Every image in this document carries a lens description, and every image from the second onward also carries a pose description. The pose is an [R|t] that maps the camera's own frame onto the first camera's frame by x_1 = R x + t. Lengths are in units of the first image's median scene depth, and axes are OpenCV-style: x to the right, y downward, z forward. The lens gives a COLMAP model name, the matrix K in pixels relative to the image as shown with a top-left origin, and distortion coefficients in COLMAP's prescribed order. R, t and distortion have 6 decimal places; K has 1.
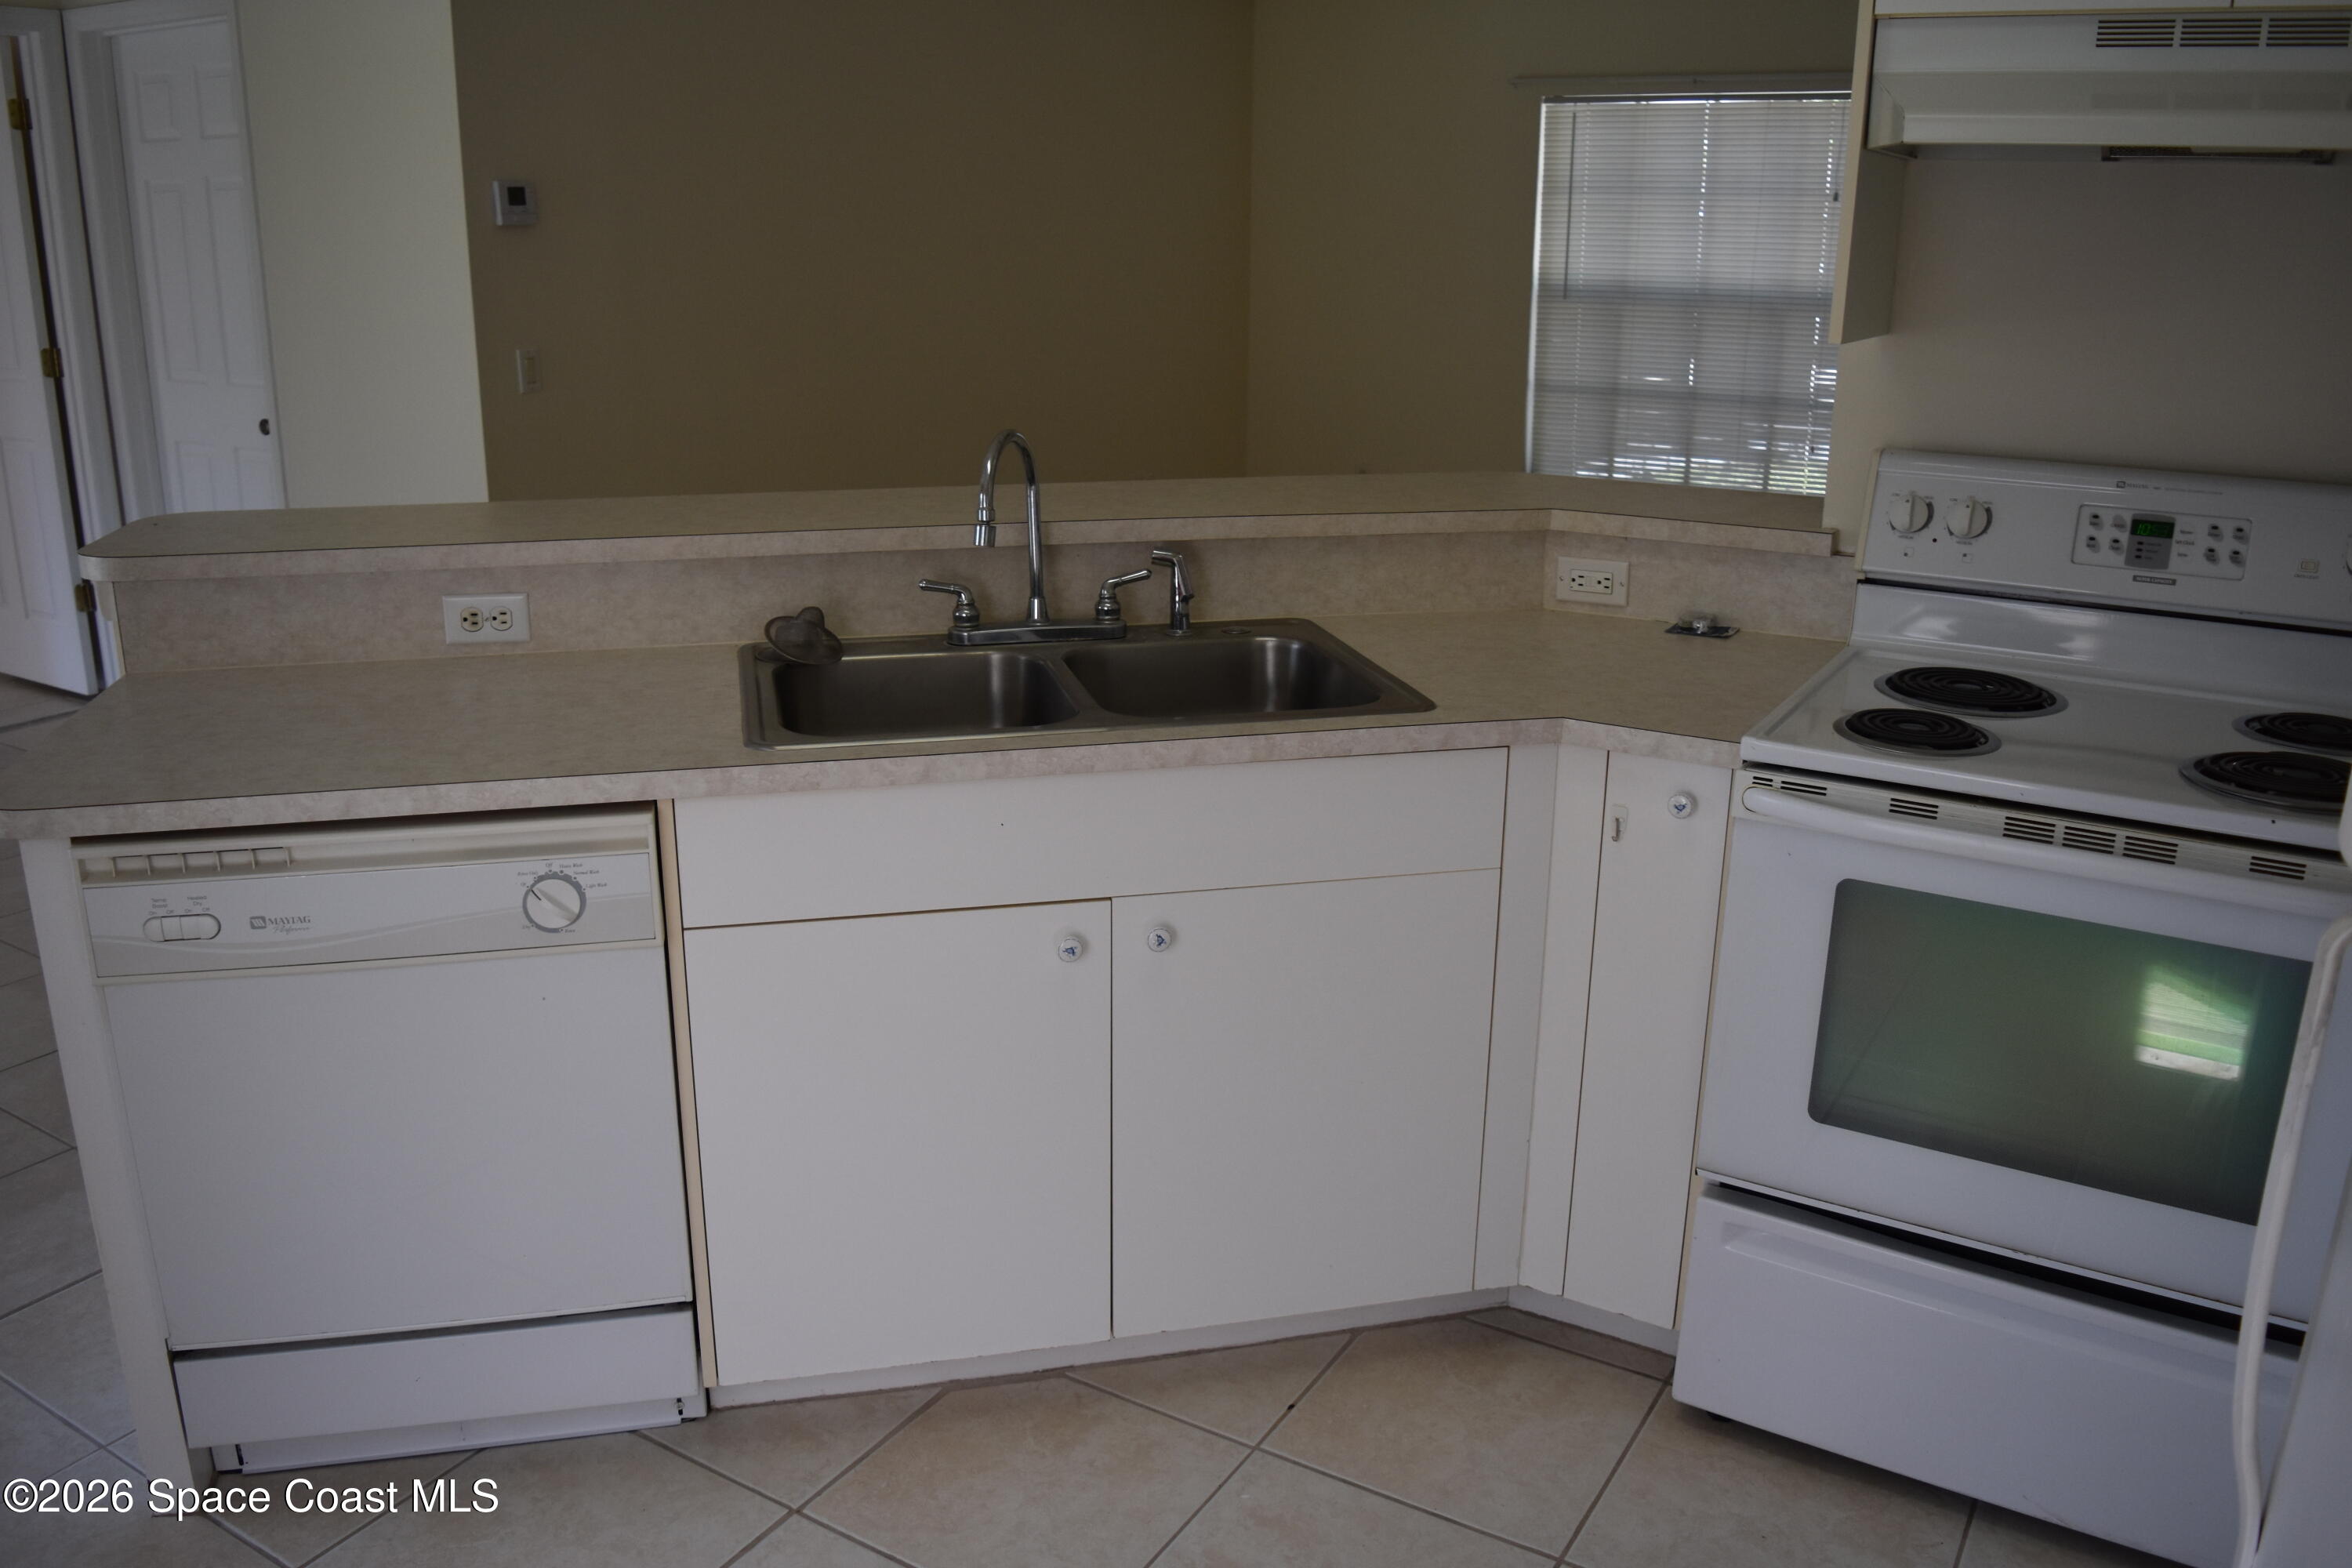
lens RADIAL K [[1848.6, 0, 1174.7], [0, 1848.6, 772.9], [0, 0, 1]] dist [-0.095077, 0.022747]
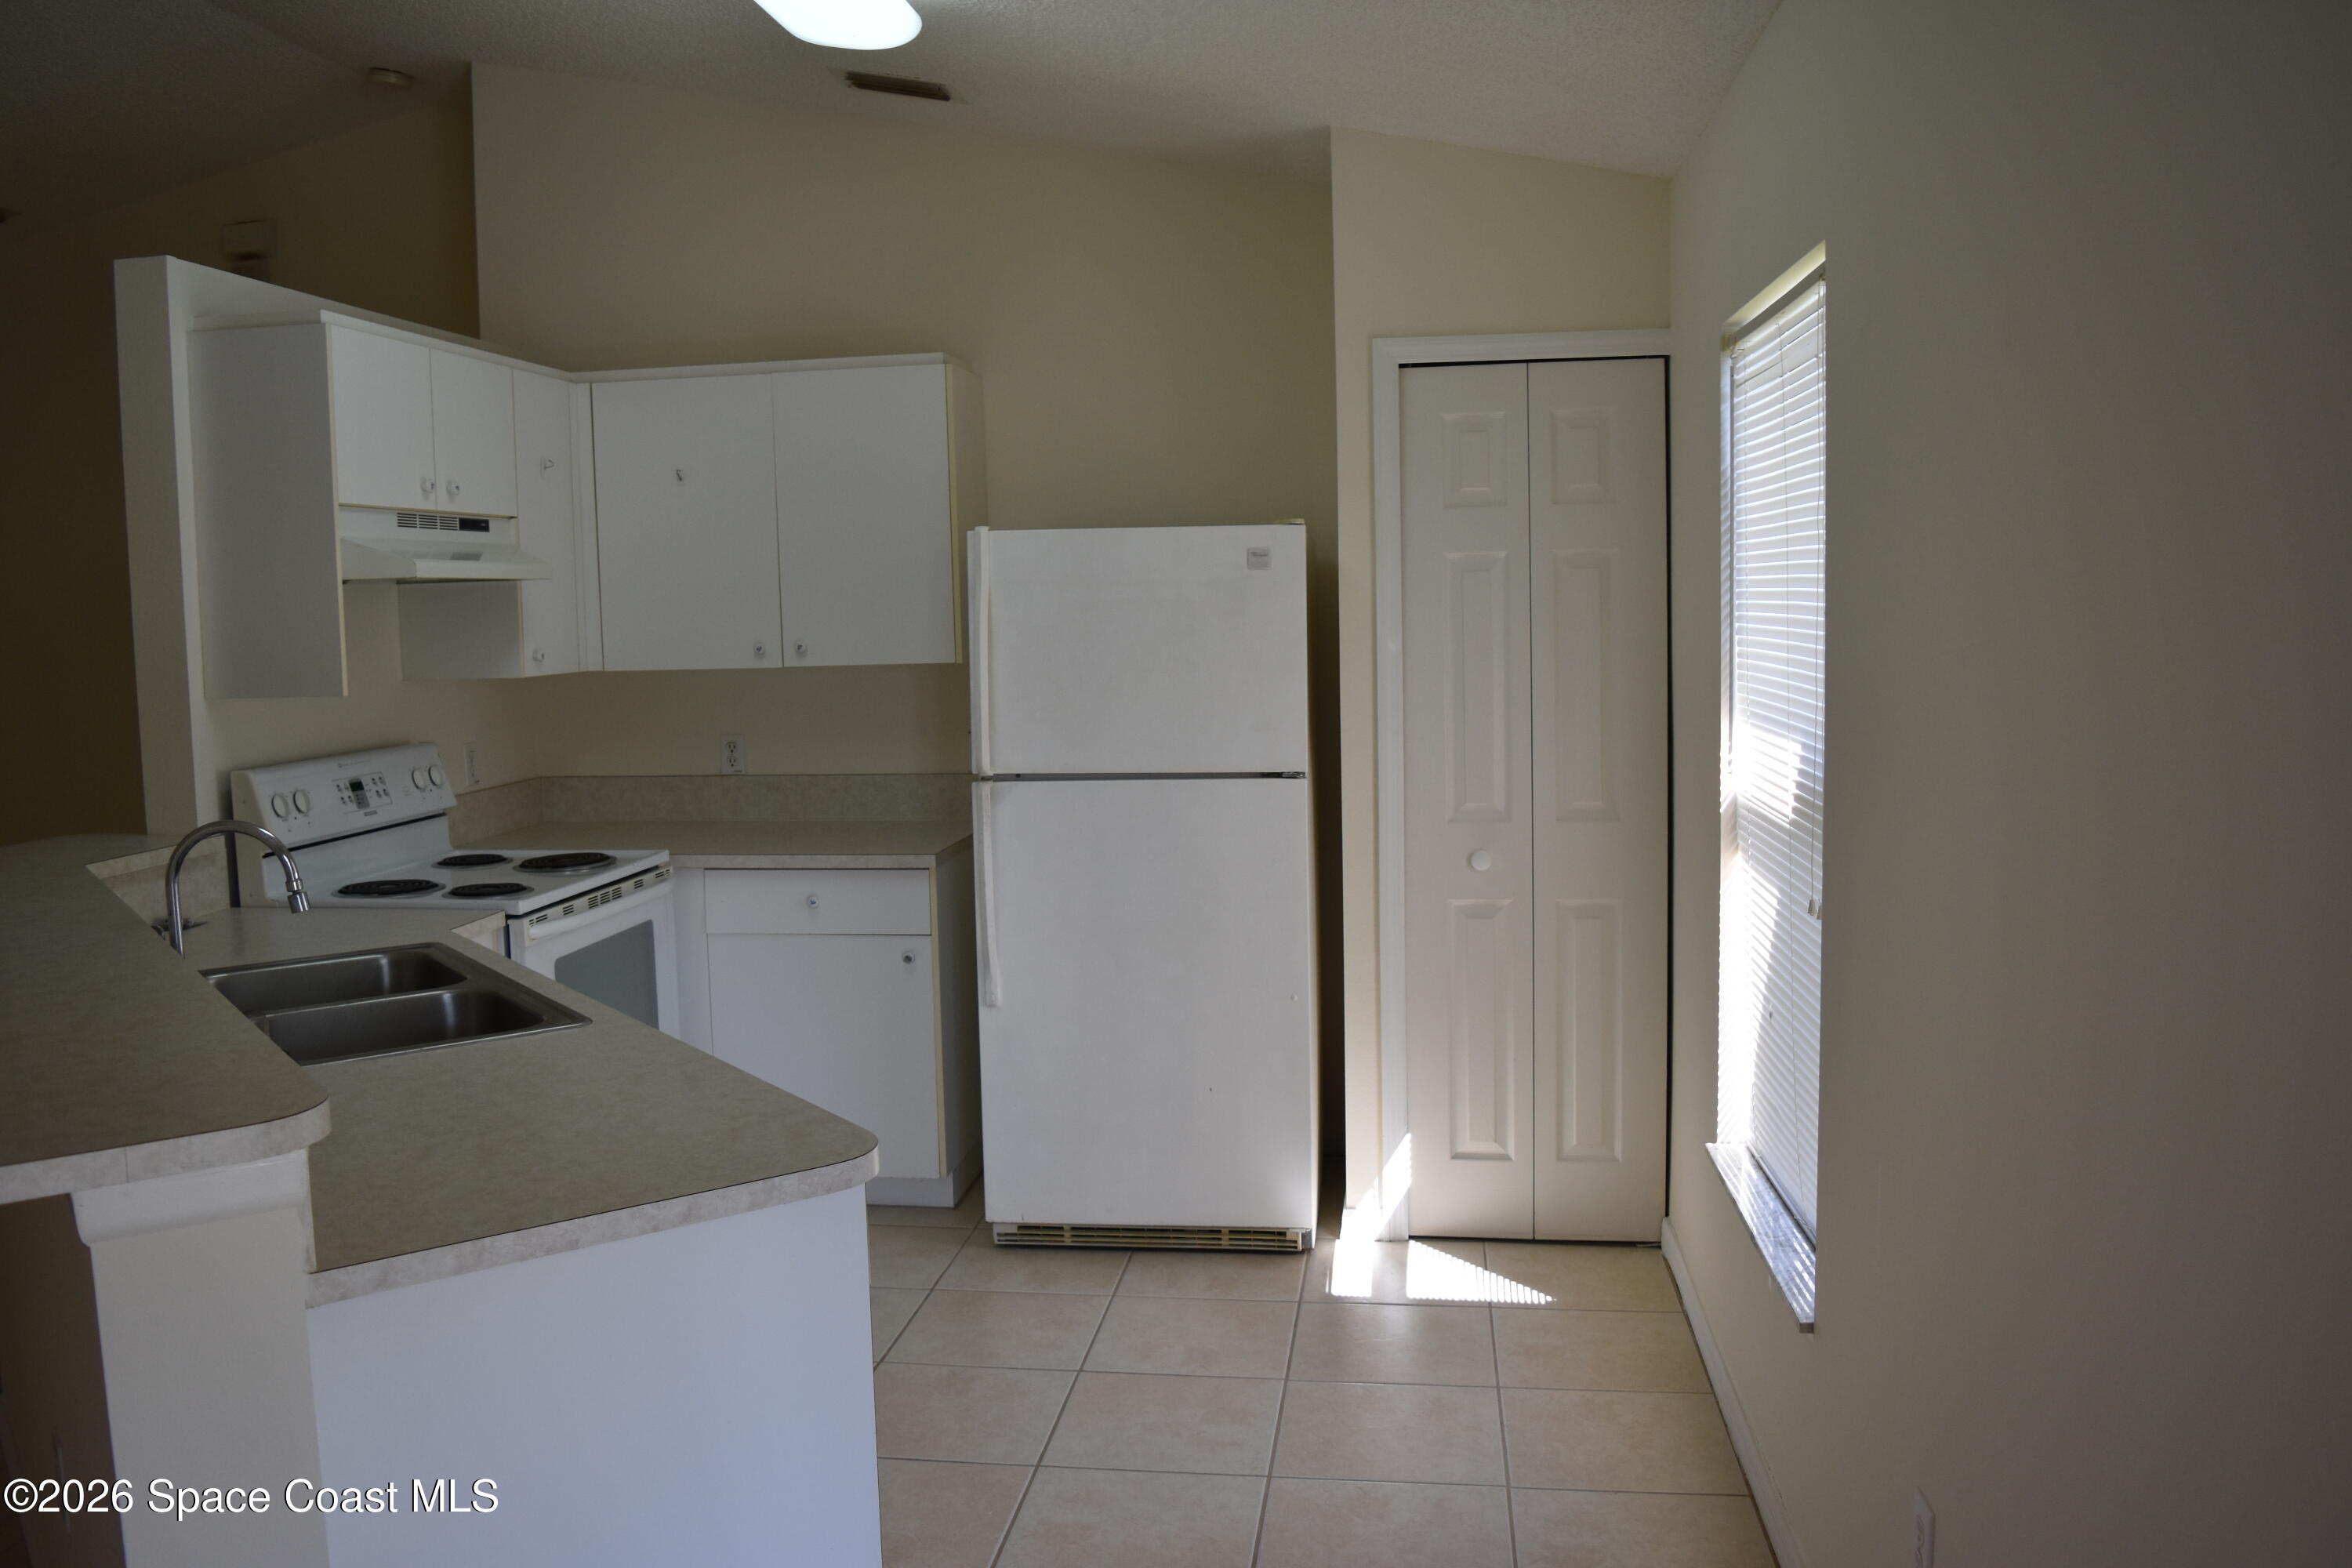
lens RADIAL K [[1848.6, 0, 1164.9], [0, 1848.6, 775.0], [0, 0, 1]] dist [-0.095077, 0.022747]
pose [[-0.404424, -0.086173, 0.910503, -0.091680], [0.279012, 0.936467, 0.212561, -0.019963], [-0.870973, 0.340006, -0.354686, 0.061789]]
